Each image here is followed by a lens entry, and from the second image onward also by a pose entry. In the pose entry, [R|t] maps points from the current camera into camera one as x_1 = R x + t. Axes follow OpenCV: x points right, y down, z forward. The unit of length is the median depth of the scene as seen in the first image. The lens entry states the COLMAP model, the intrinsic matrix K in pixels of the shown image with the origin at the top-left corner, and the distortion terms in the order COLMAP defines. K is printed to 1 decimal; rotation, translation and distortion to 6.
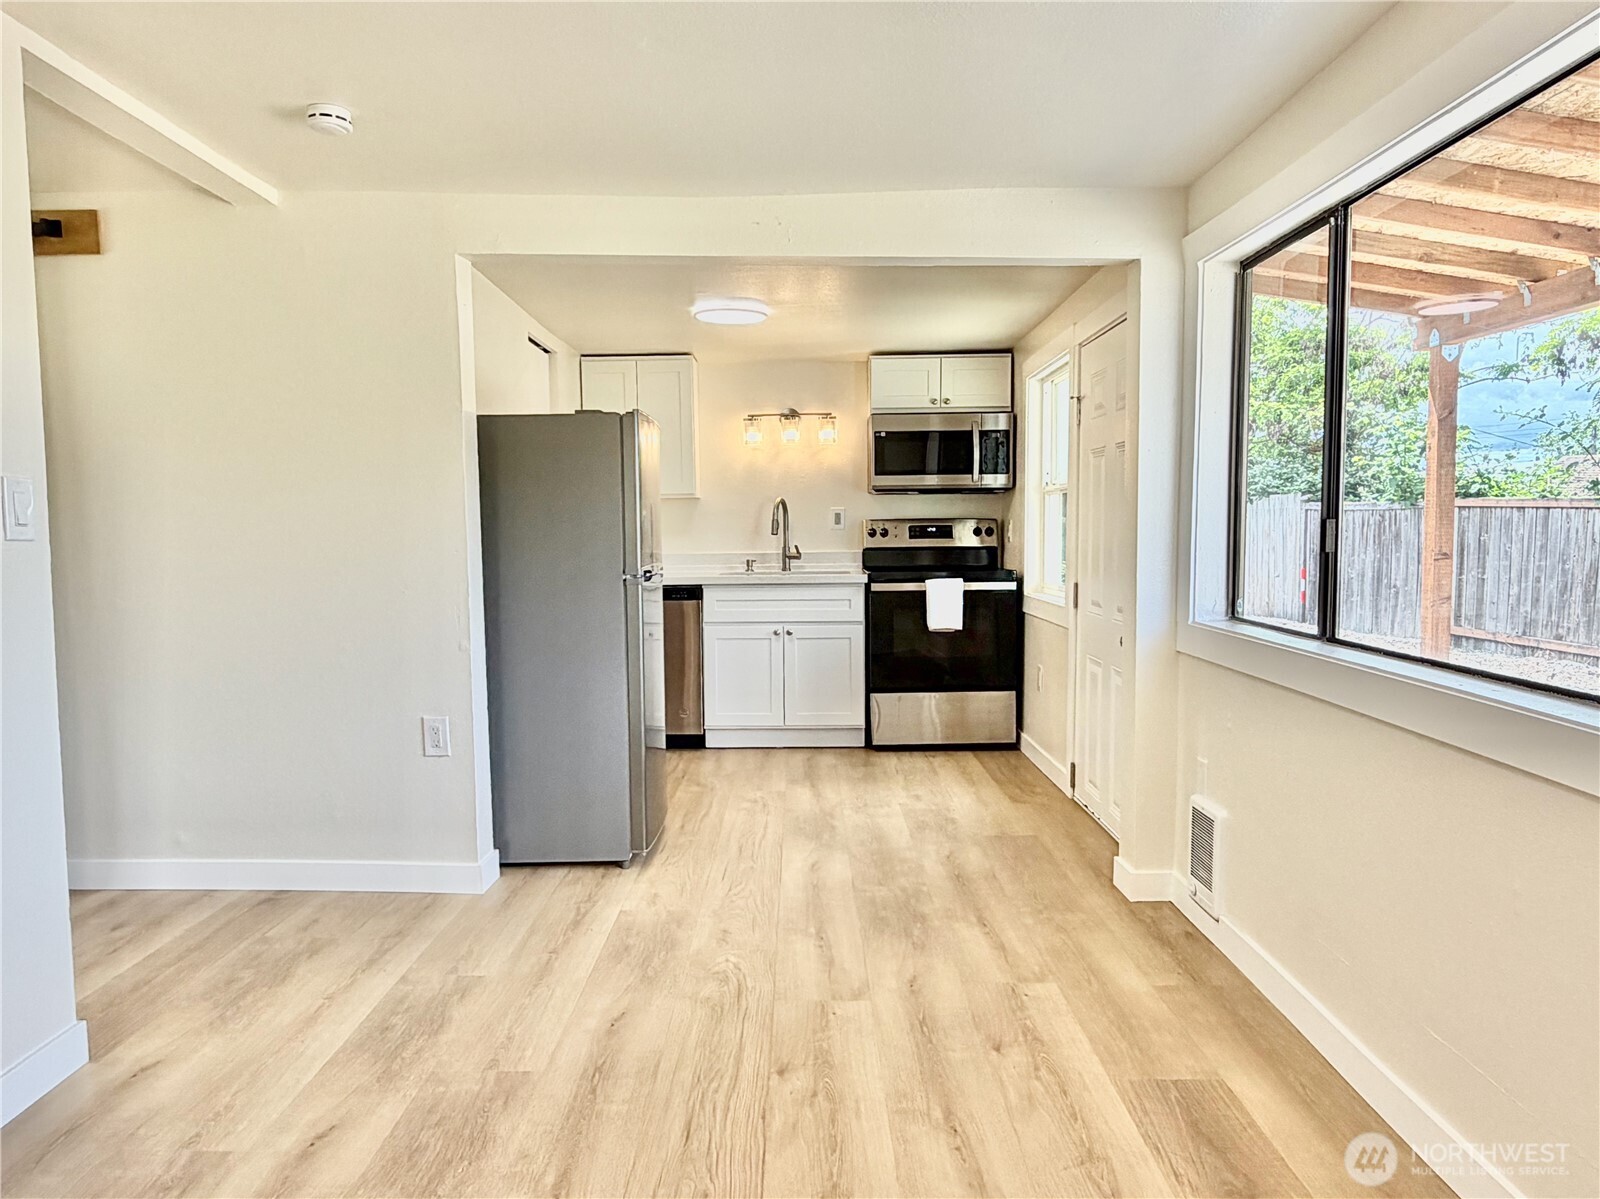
lens RADIAL K [[1111.0, 0, 796.2], [0, 1111.0, 604.6], [0, 0, 1]] dist [0.008439, -0.008428]
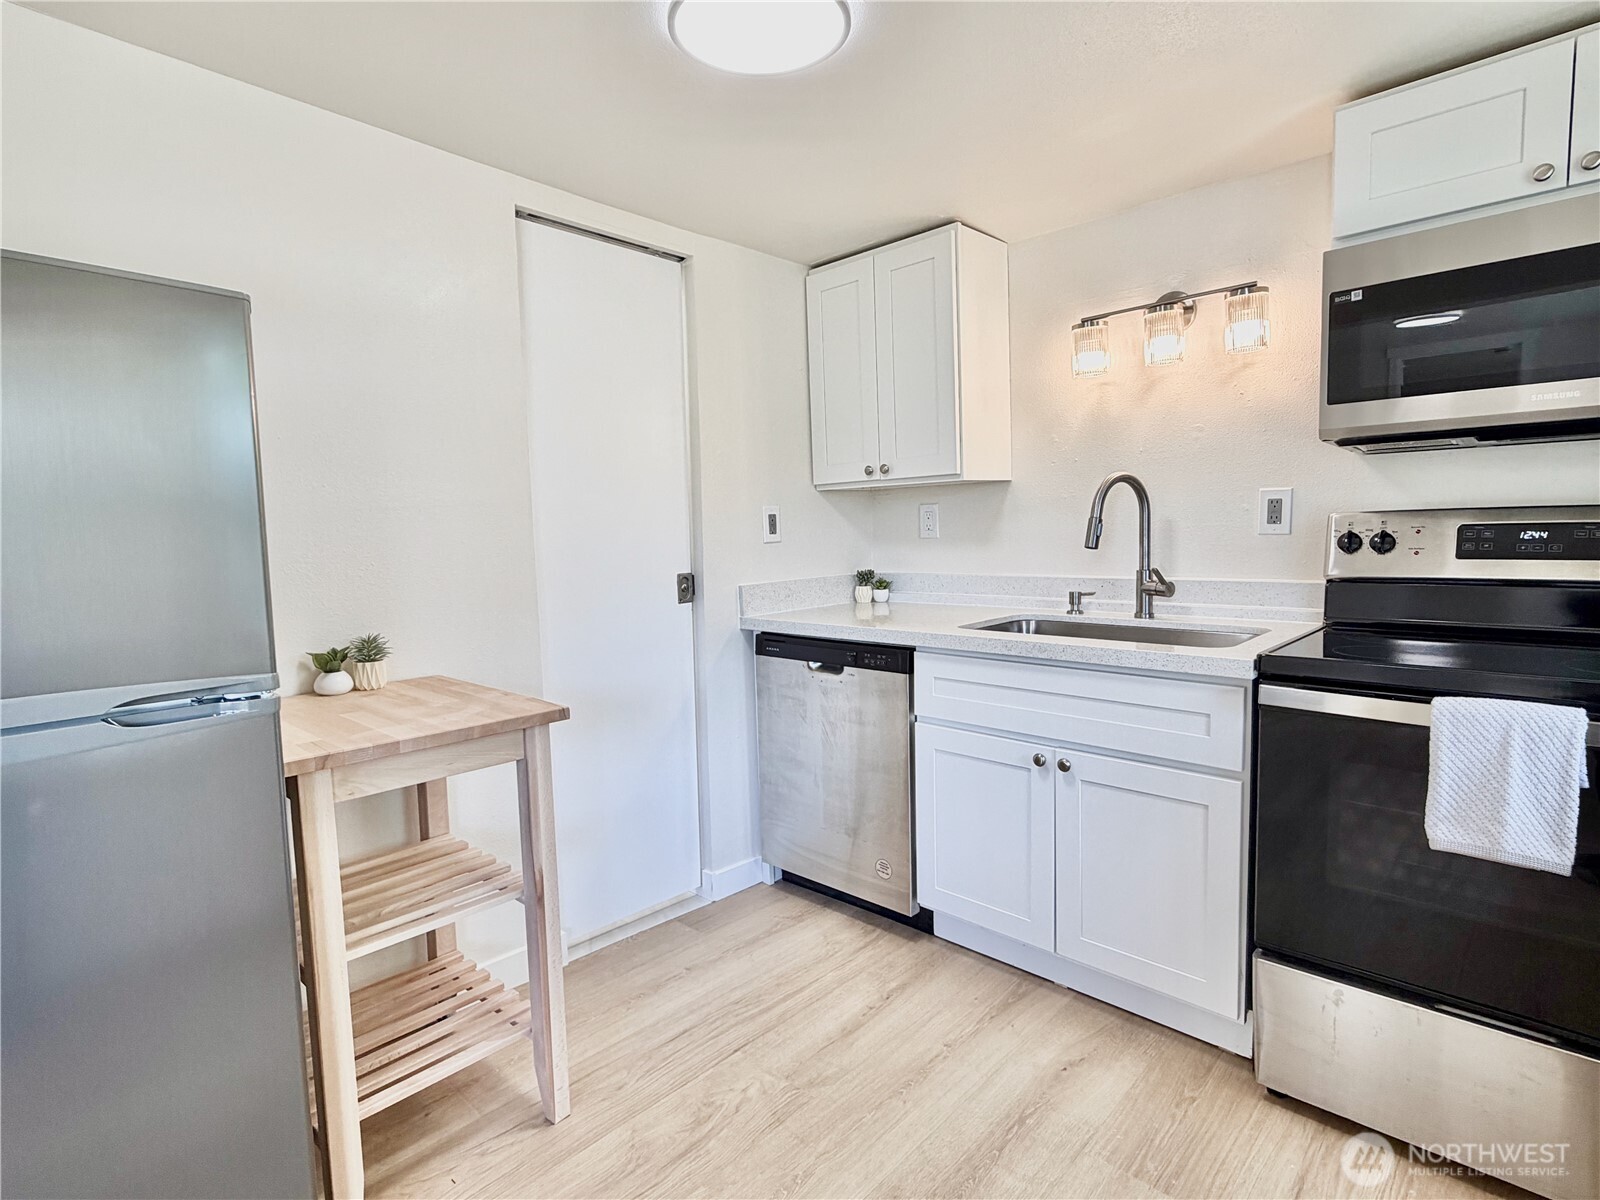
lens RADIAL K [[814.8, 0, 795.7], [0, 814.8, 598.3], [0, 0, 1]] dist [-0.002164, 0.002036]
pose [[0.731900, 0.049211, -0.679633, 0.213591], [-0.024109, 0.998634, 0.046346, -0.088308], [0.680986, -0.017535, 0.732087, 1.039965]]
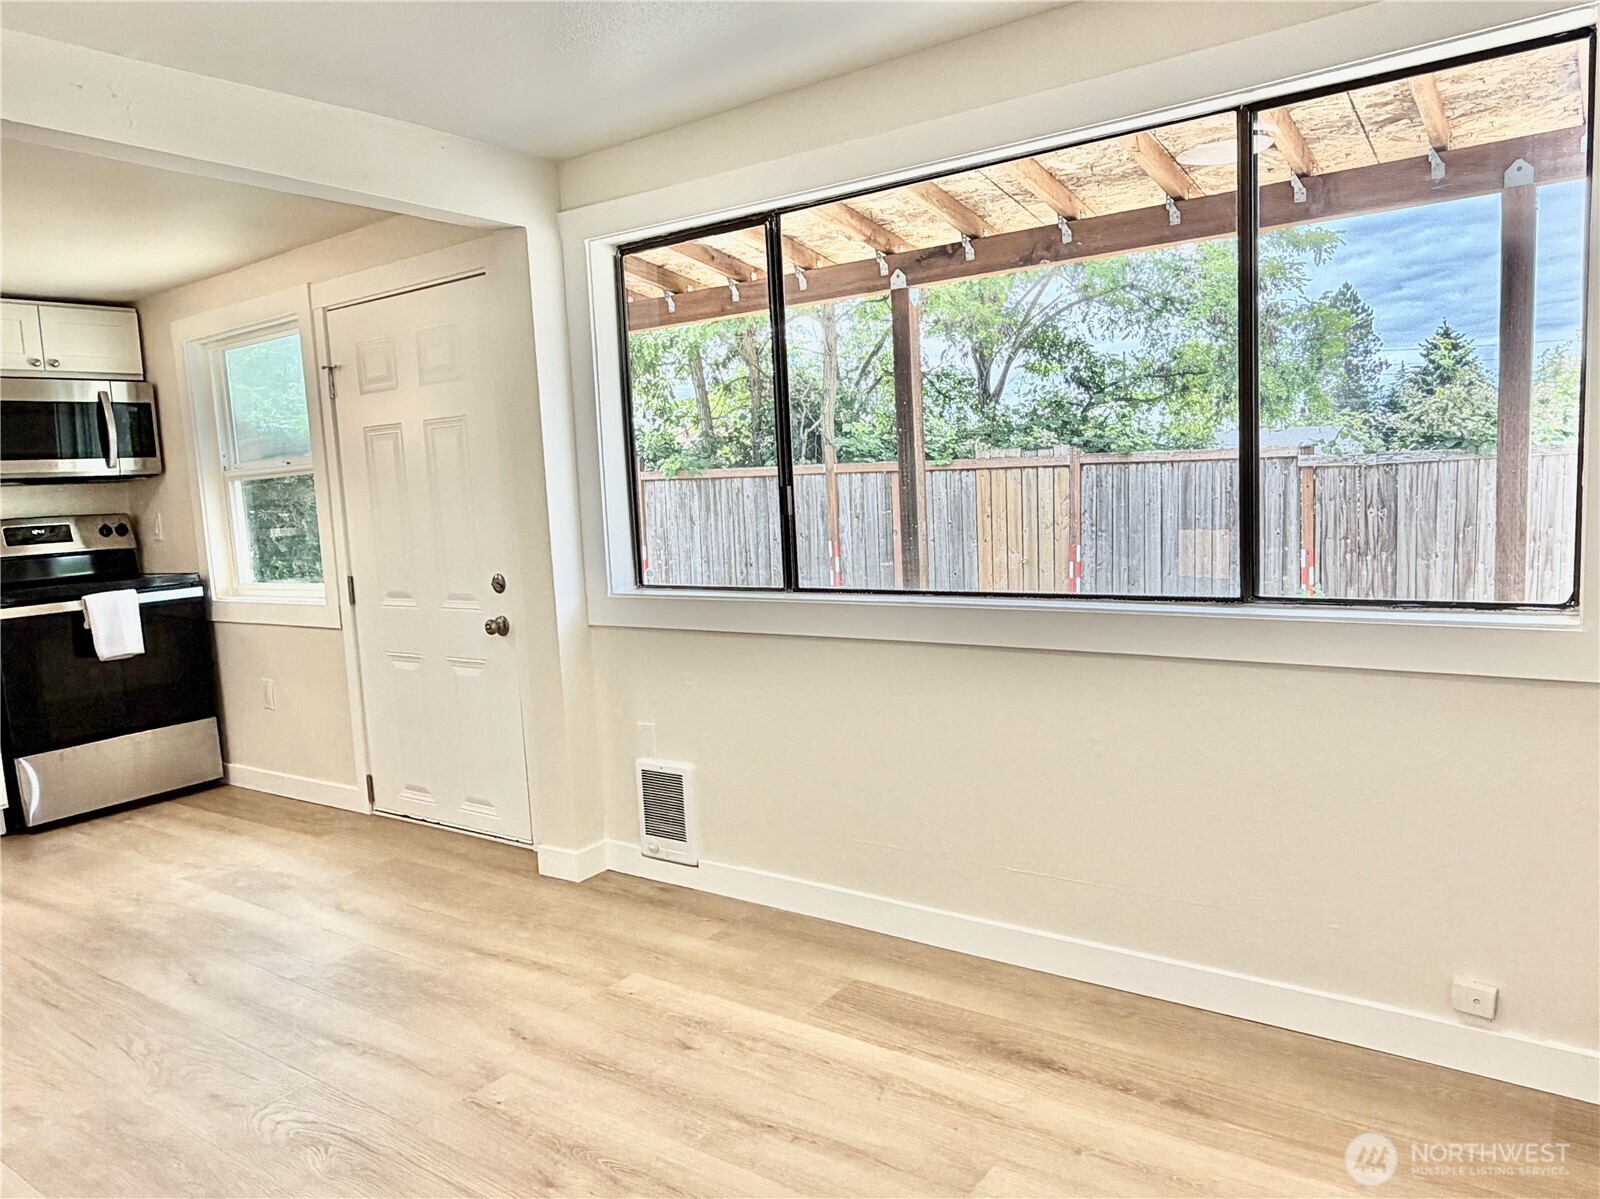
lens RADIAL K [[1111.0, 0, 807.8], [0, 1111.0, 603.0], [0, 0, 1]] dist [0.008439, -0.008428]
pose [[0.583369, -0.114788, 0.804055, -0.316320], [0.107407, 0.992171, 0.063716, -0.019240], [-0.805074, 0.049191, 0.591131, 0.217438]]
